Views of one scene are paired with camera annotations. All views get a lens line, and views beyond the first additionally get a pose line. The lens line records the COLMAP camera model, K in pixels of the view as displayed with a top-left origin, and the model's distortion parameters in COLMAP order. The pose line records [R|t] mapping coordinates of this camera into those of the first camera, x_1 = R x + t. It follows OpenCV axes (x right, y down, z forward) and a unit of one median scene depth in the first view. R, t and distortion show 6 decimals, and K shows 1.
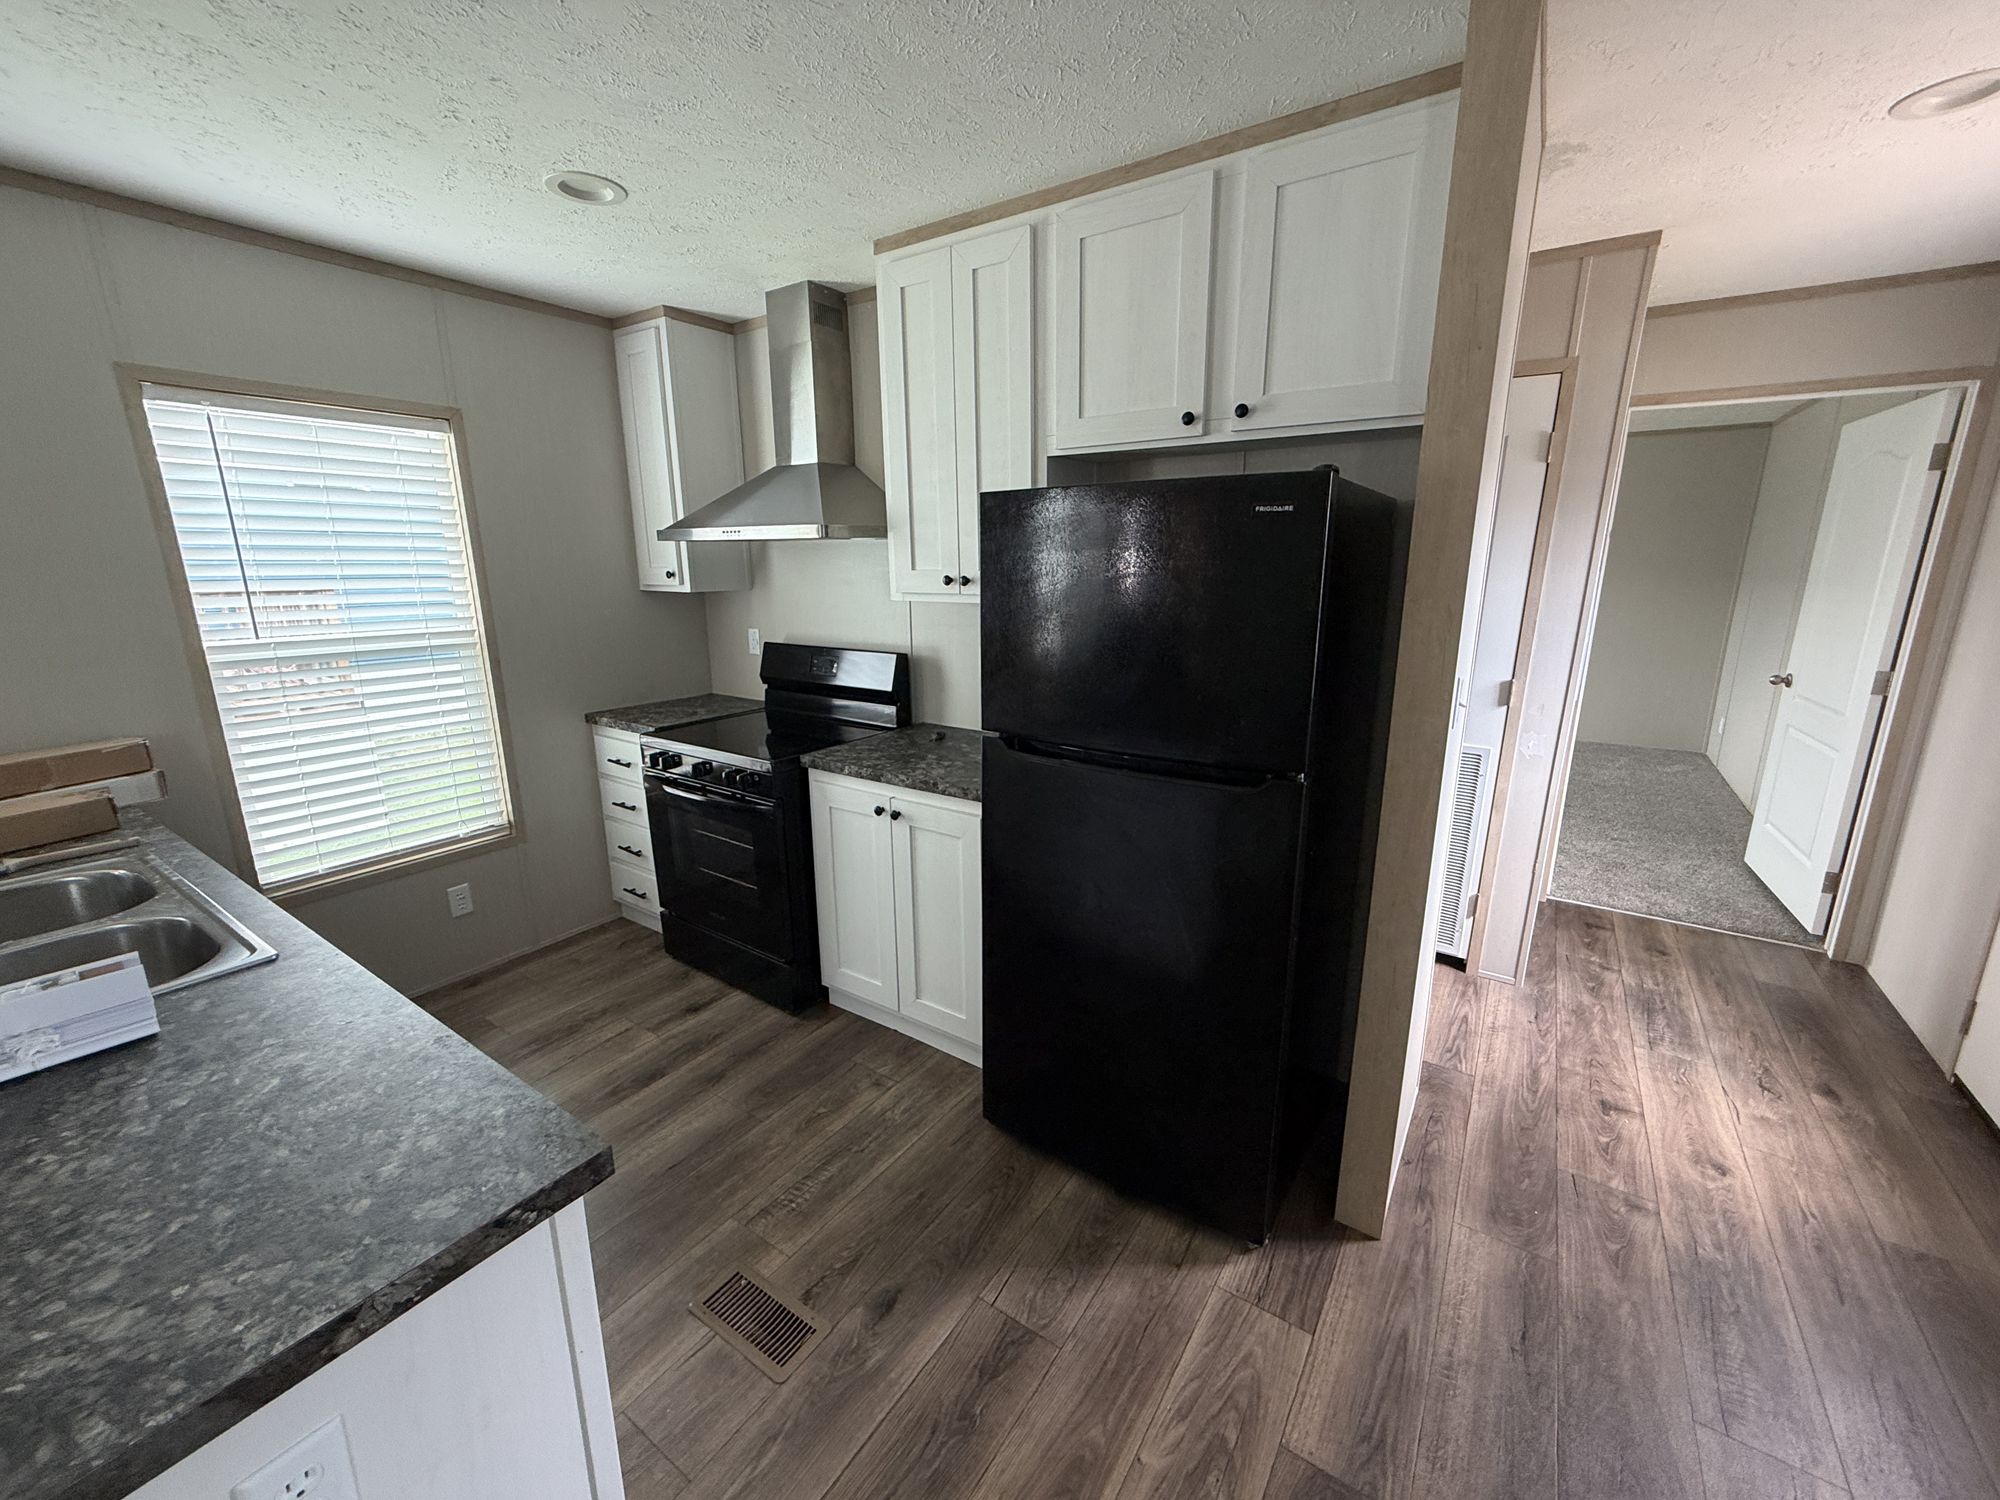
lens RADIAL K [[789.6, 0, 1000.0], [0, 789.6, 750.0], [0, 0, 1]] dist [0.000585, -0.000158]
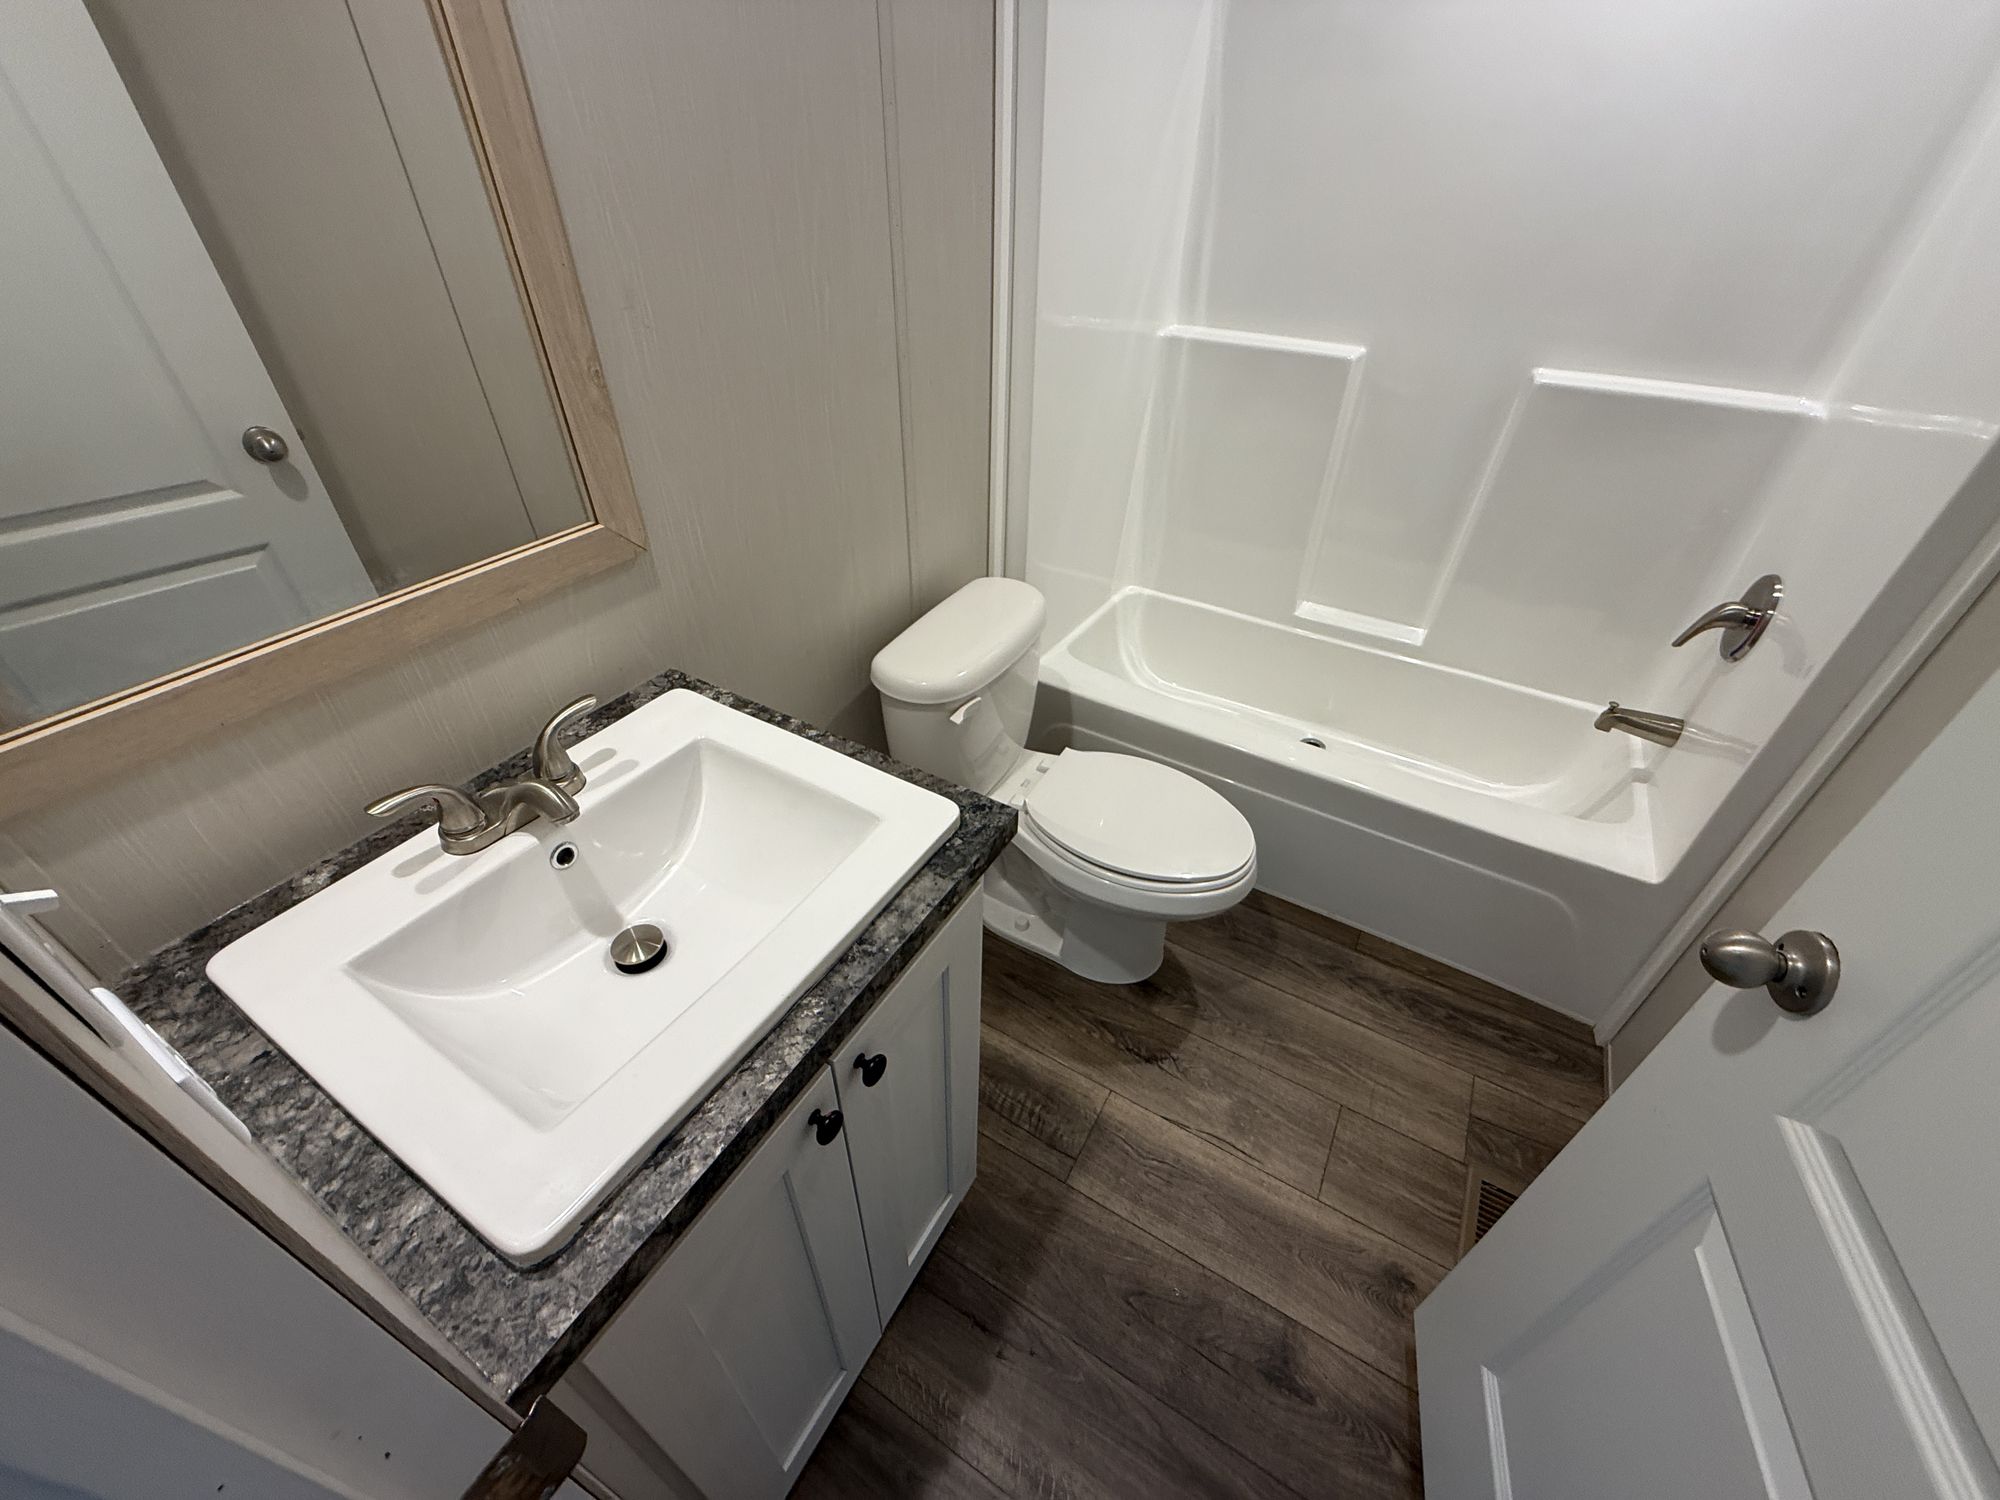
lens RADIAL K [[792.9, 0, 1000.0], [0, 792.9, 750.0], [0, 0, 1]] dist [0.000545, -0.000606]
pose [[-0.061574, -0.598907, 0.798448, -0.586116], [0.211392, 0.773993, 0.596865, -0.161955], [-0.975460, 0.205537, 0.078946, 0.775129]]
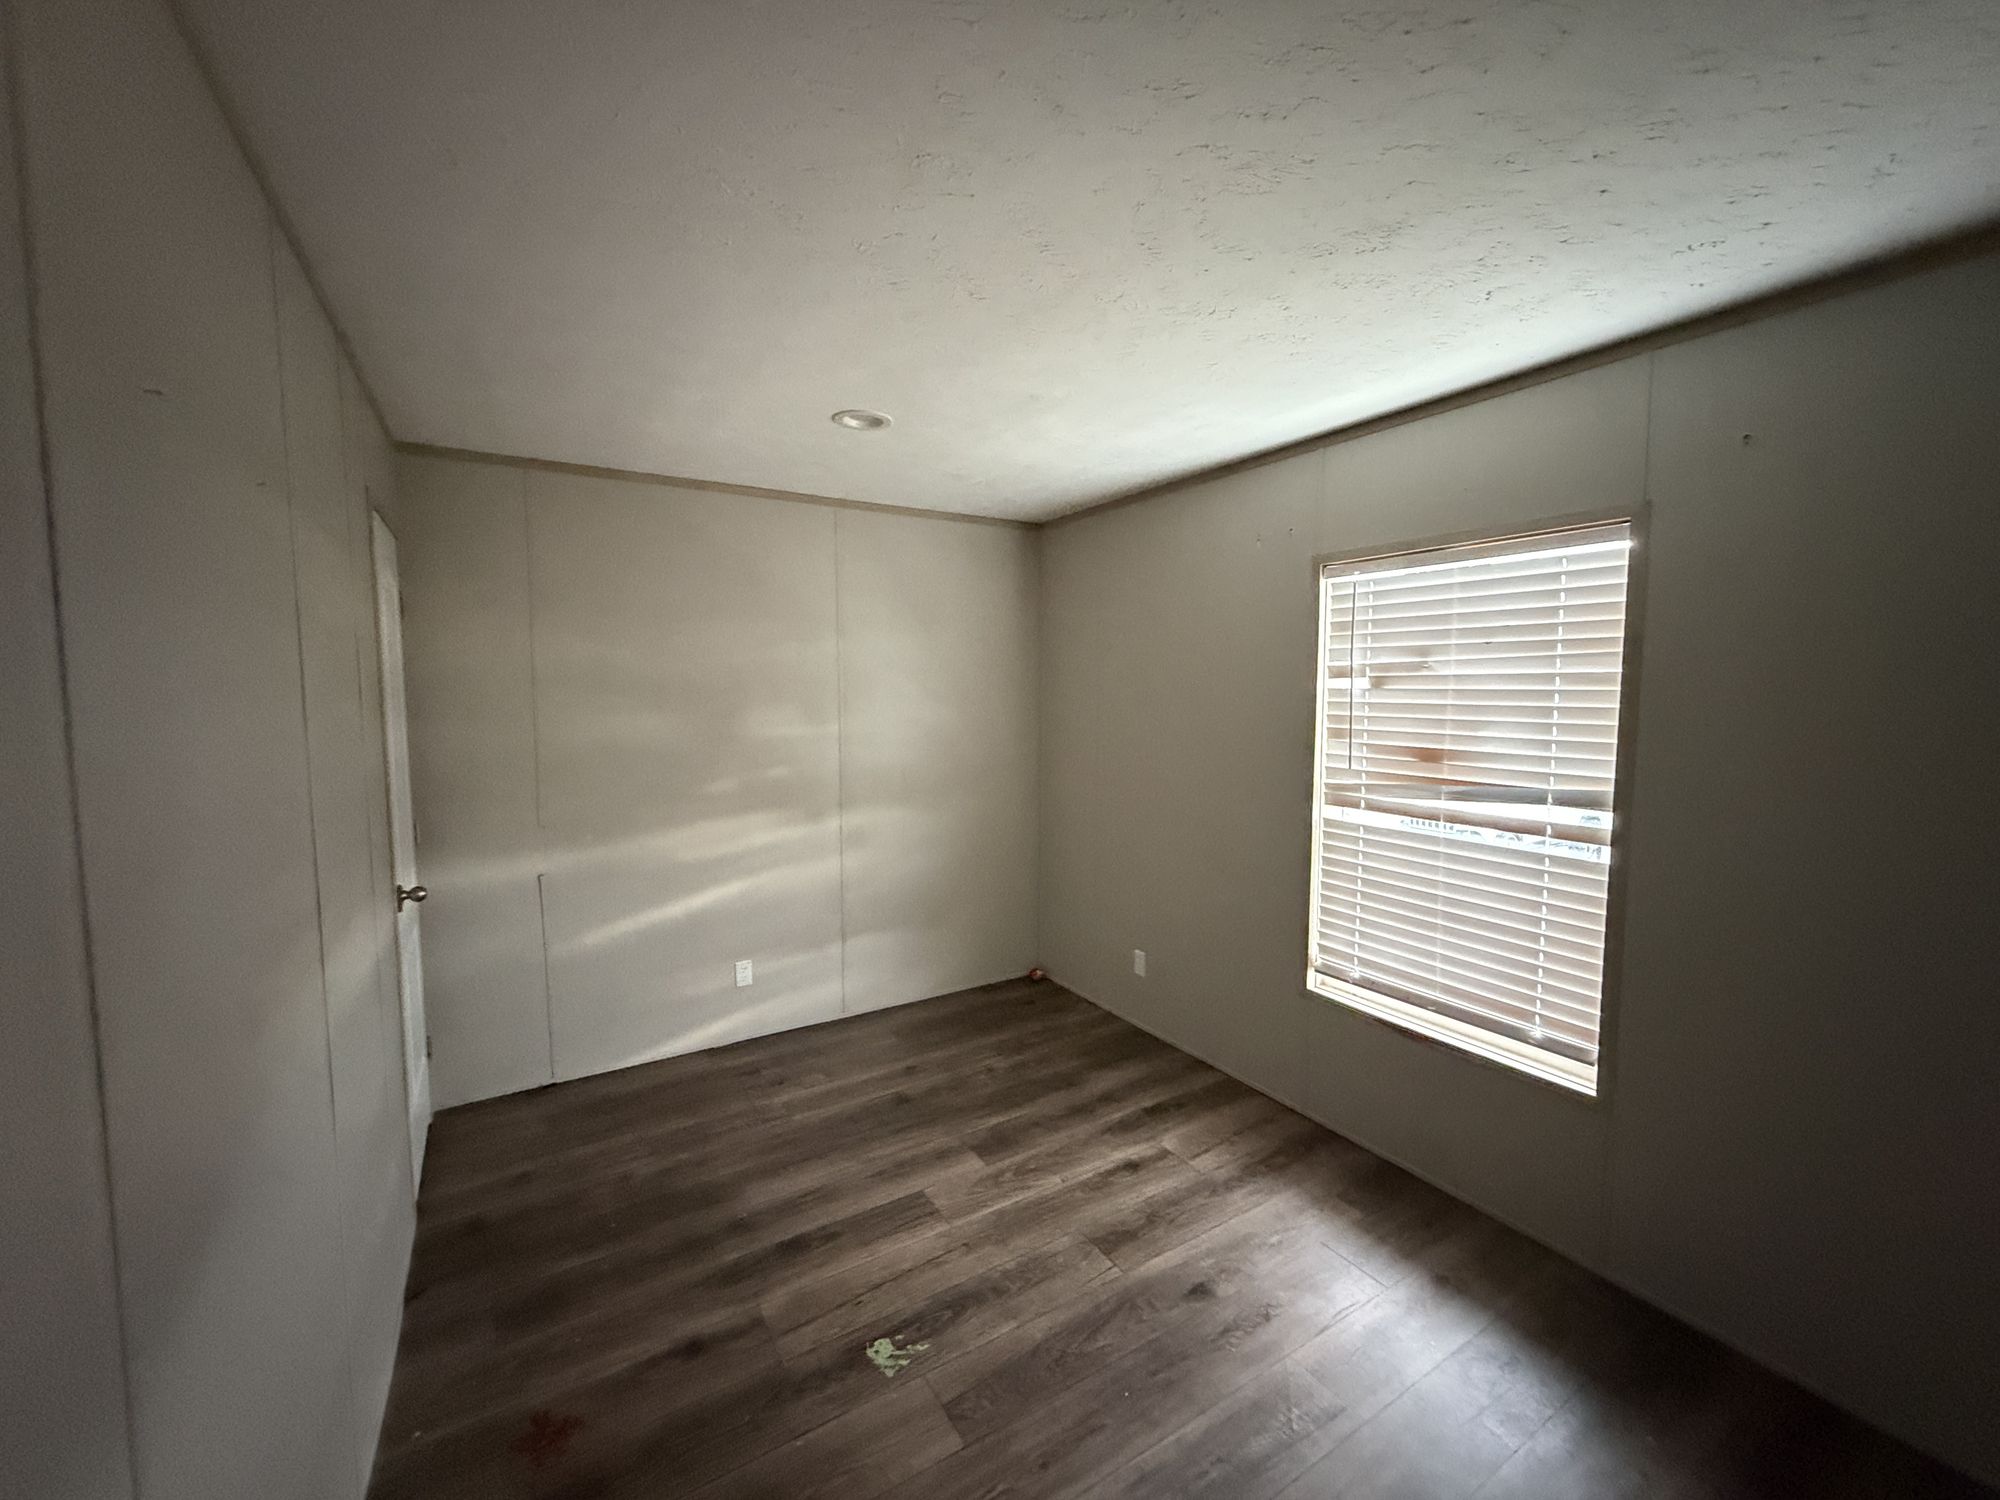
lens RADIAL K [[789.6, 0, 1000.0], [0, 789.6, 750.0], [0, 0, 1]] dist [0.000585, -0.000158]
pose [[-0.912993, -0.026178, 0.407135, -0.258462], [0.100778, 0.952543, 0.287238, -0.379452], [-0.395333, 0.303277, -0.867027, 1.454708]]
